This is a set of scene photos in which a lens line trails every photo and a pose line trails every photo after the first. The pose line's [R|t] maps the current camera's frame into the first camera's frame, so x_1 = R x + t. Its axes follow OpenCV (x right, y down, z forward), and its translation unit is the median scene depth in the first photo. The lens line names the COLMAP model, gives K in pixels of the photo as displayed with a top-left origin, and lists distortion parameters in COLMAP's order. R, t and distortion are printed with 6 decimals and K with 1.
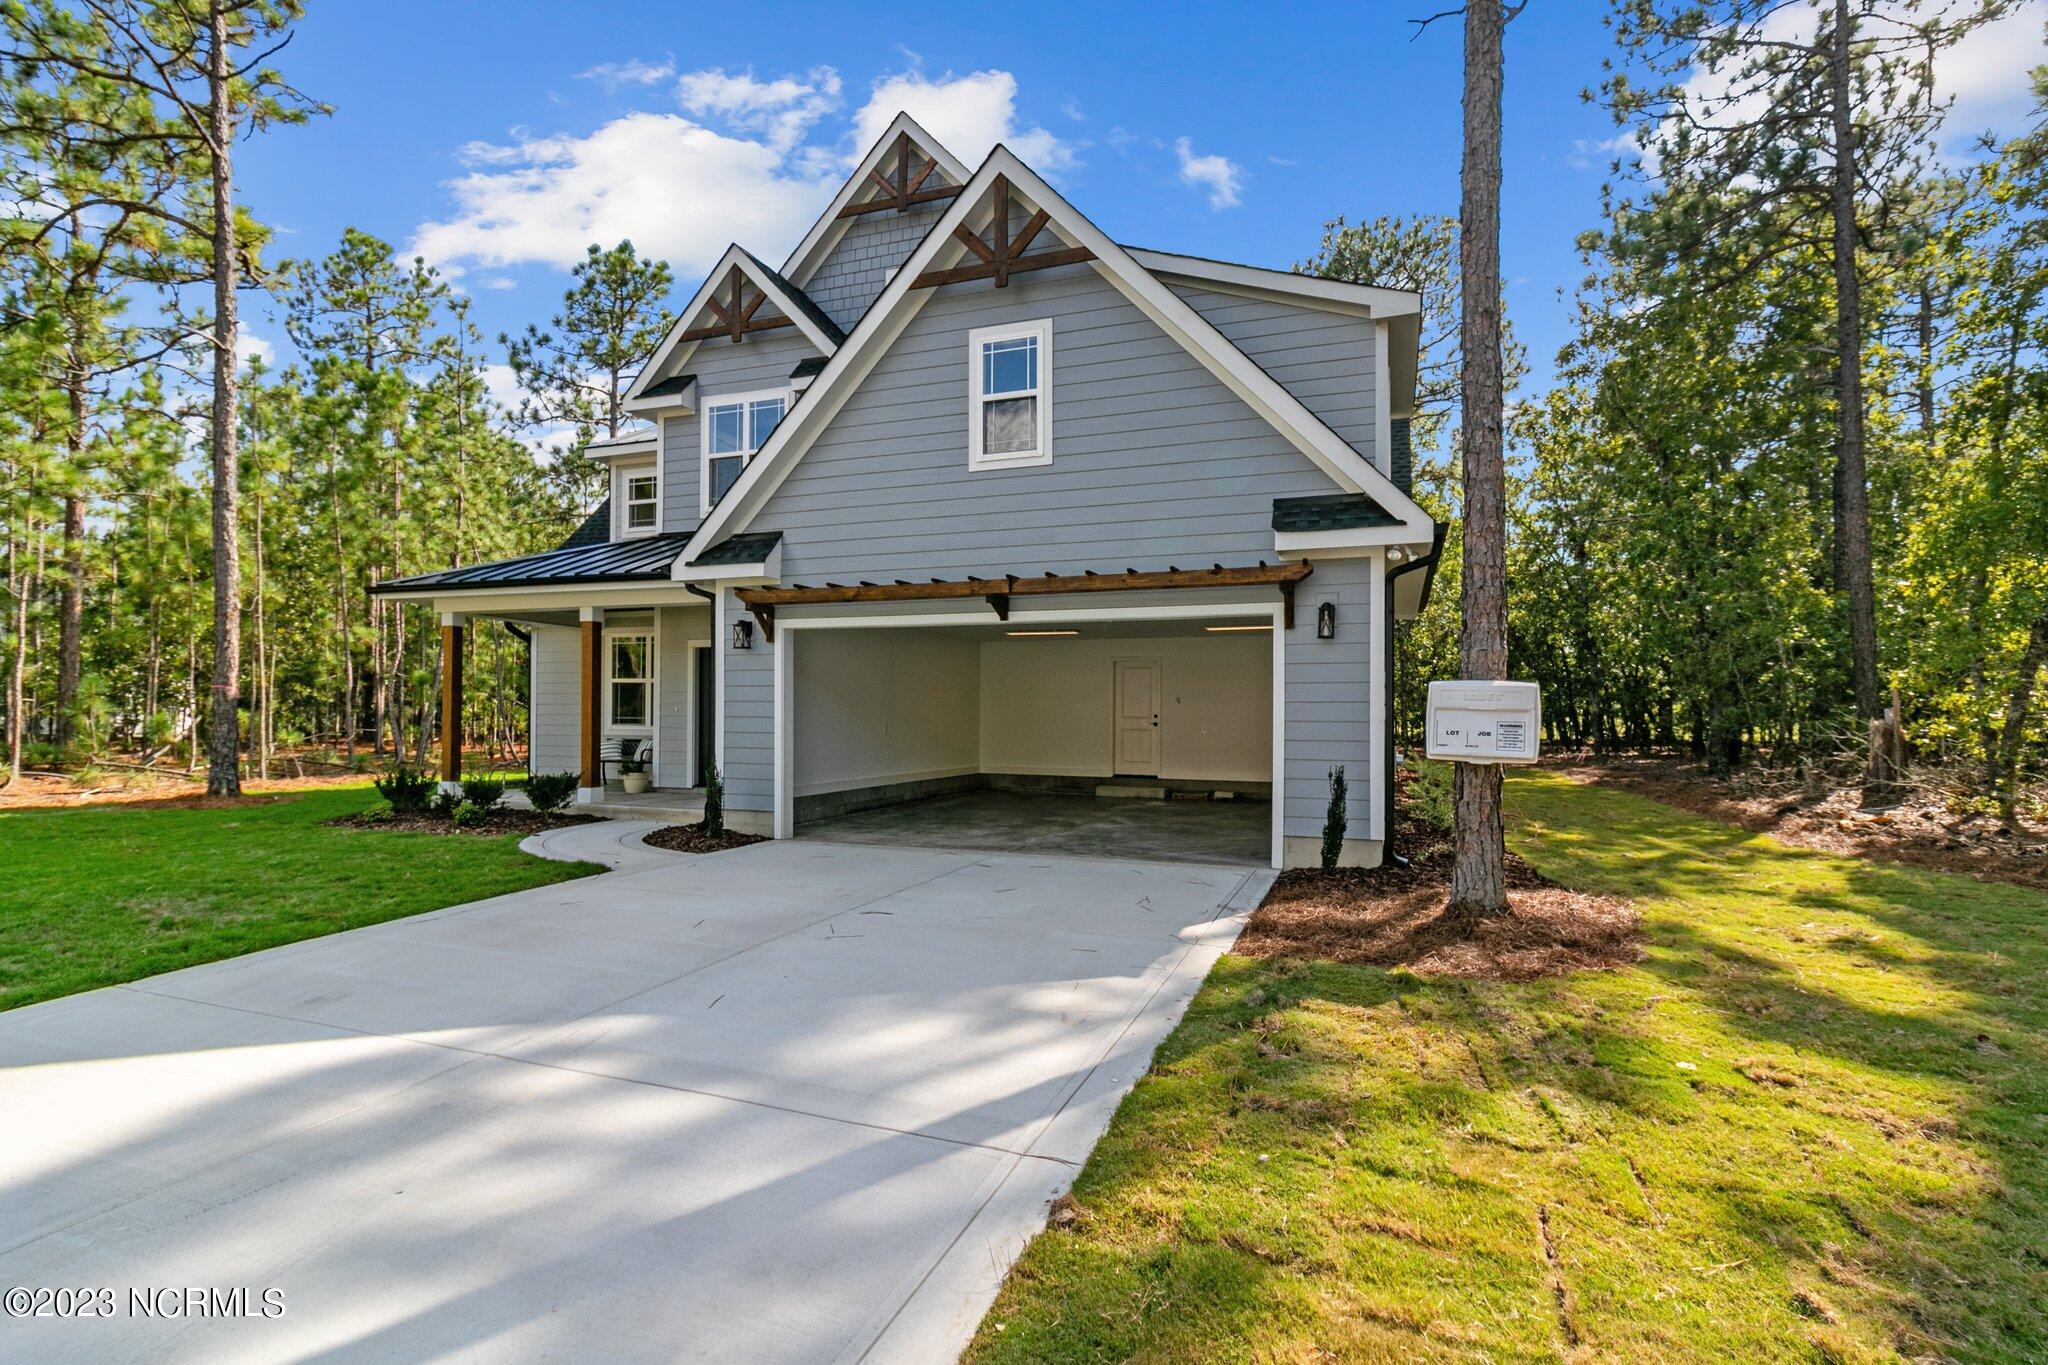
lens RADIAL K [[978.3, 0, 1021.5], [0, 978.3, 695.7], [0, 0, 1]] dist [0.000230, 0.000075]
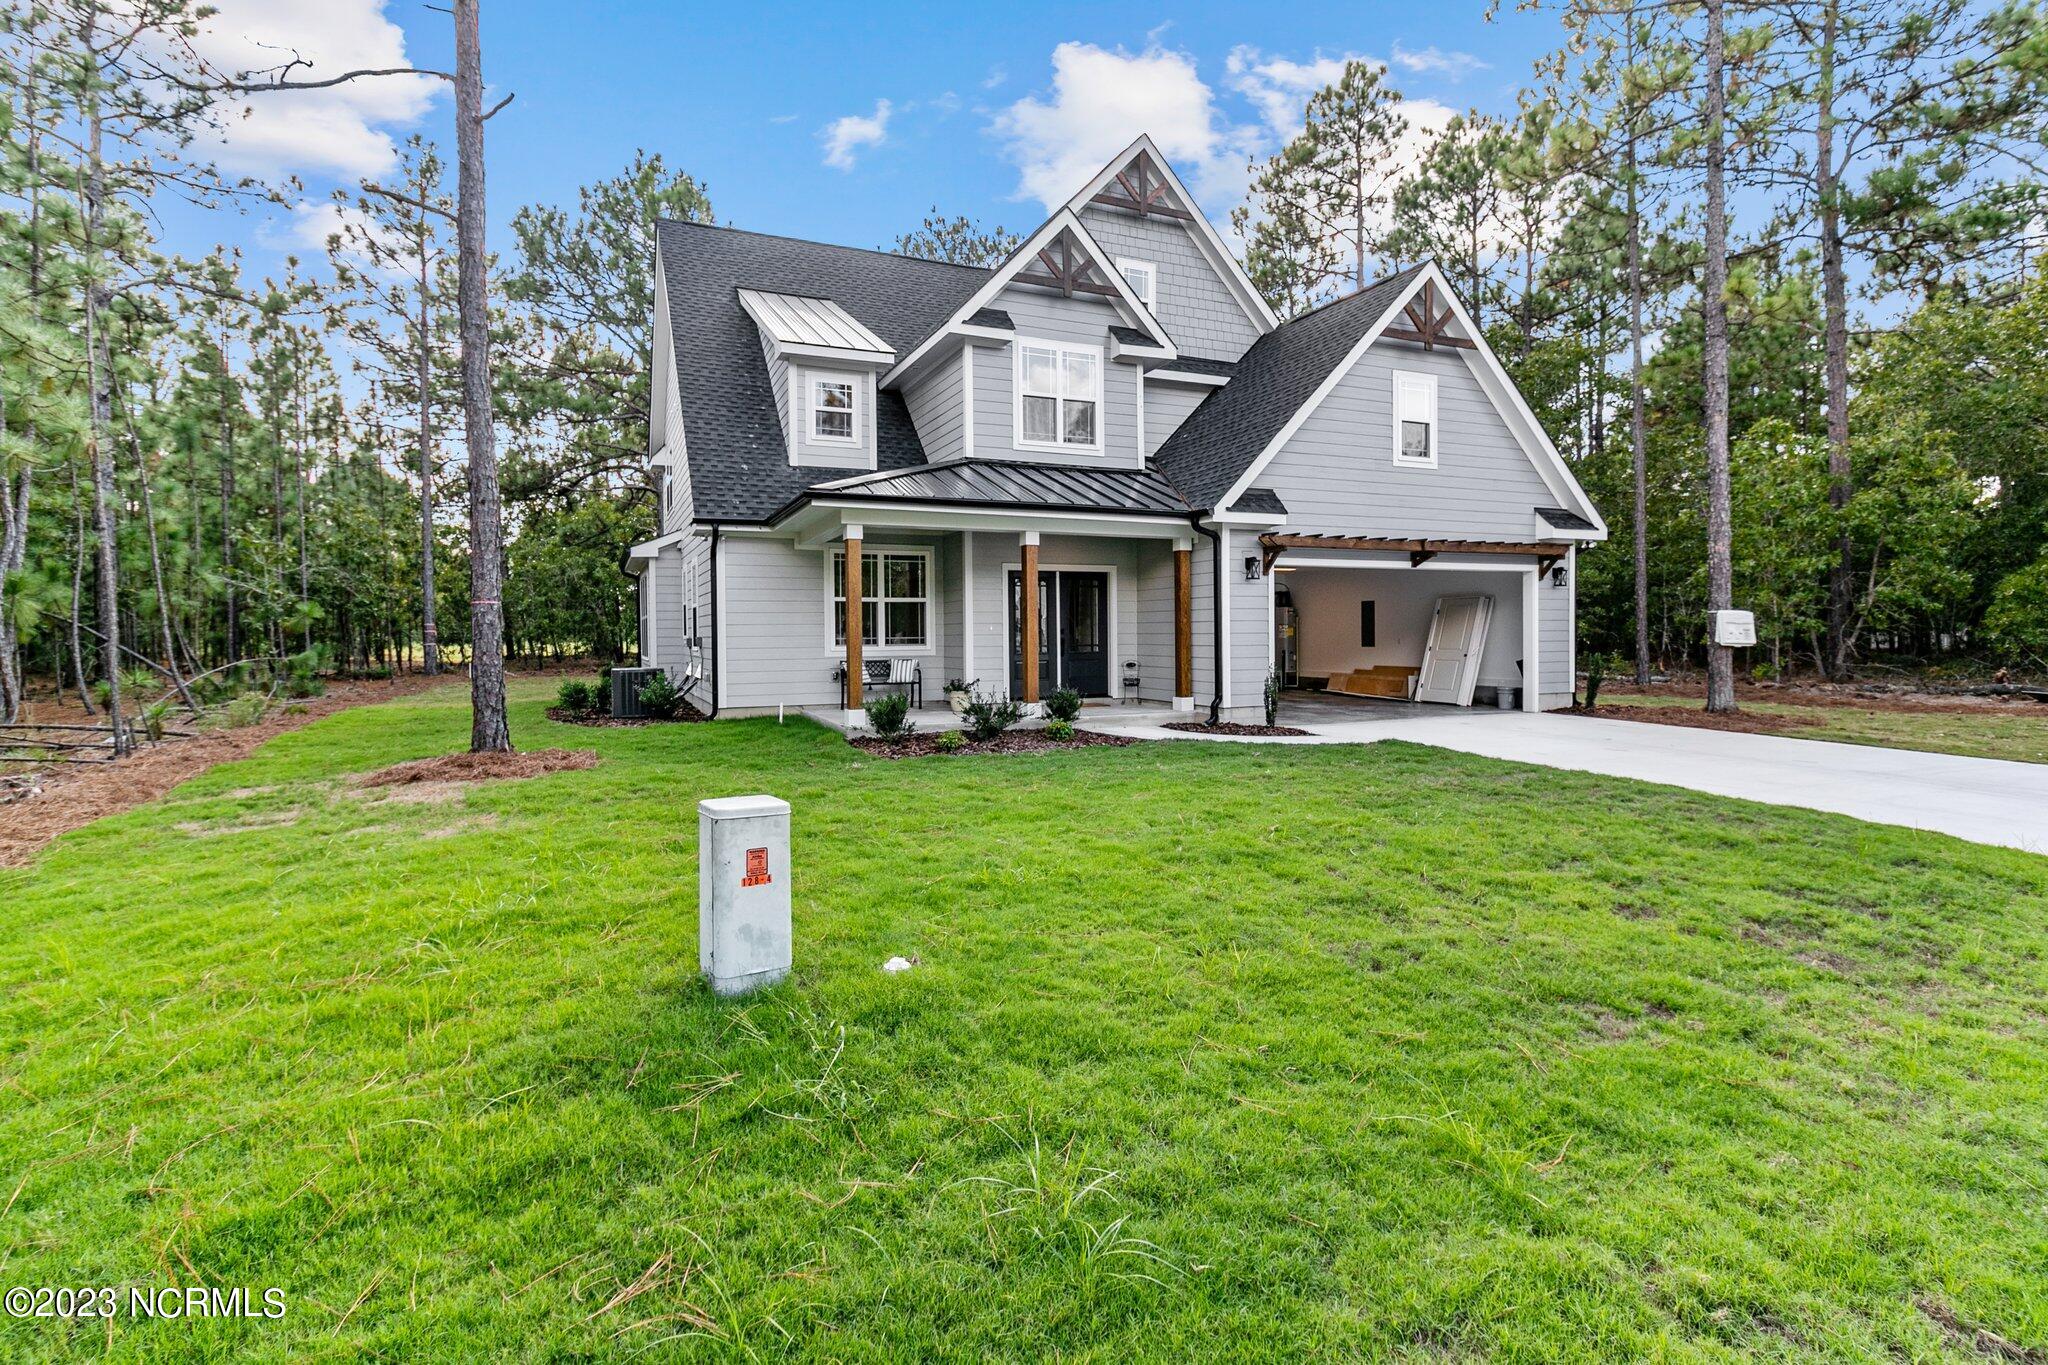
lens RADIAL K [[958.7, 0, 1024.0], [0, 958.7, 682.5], [0, 0, 1]] dist [0.000934, 0.000308]
pose [[0.723872, -0.044471, 0.688500, -1.513251], [0.000488, 0.997953, 0.063947, 0.008304], [-0.689934, -0.045953, 0.722412, 0.314363]]
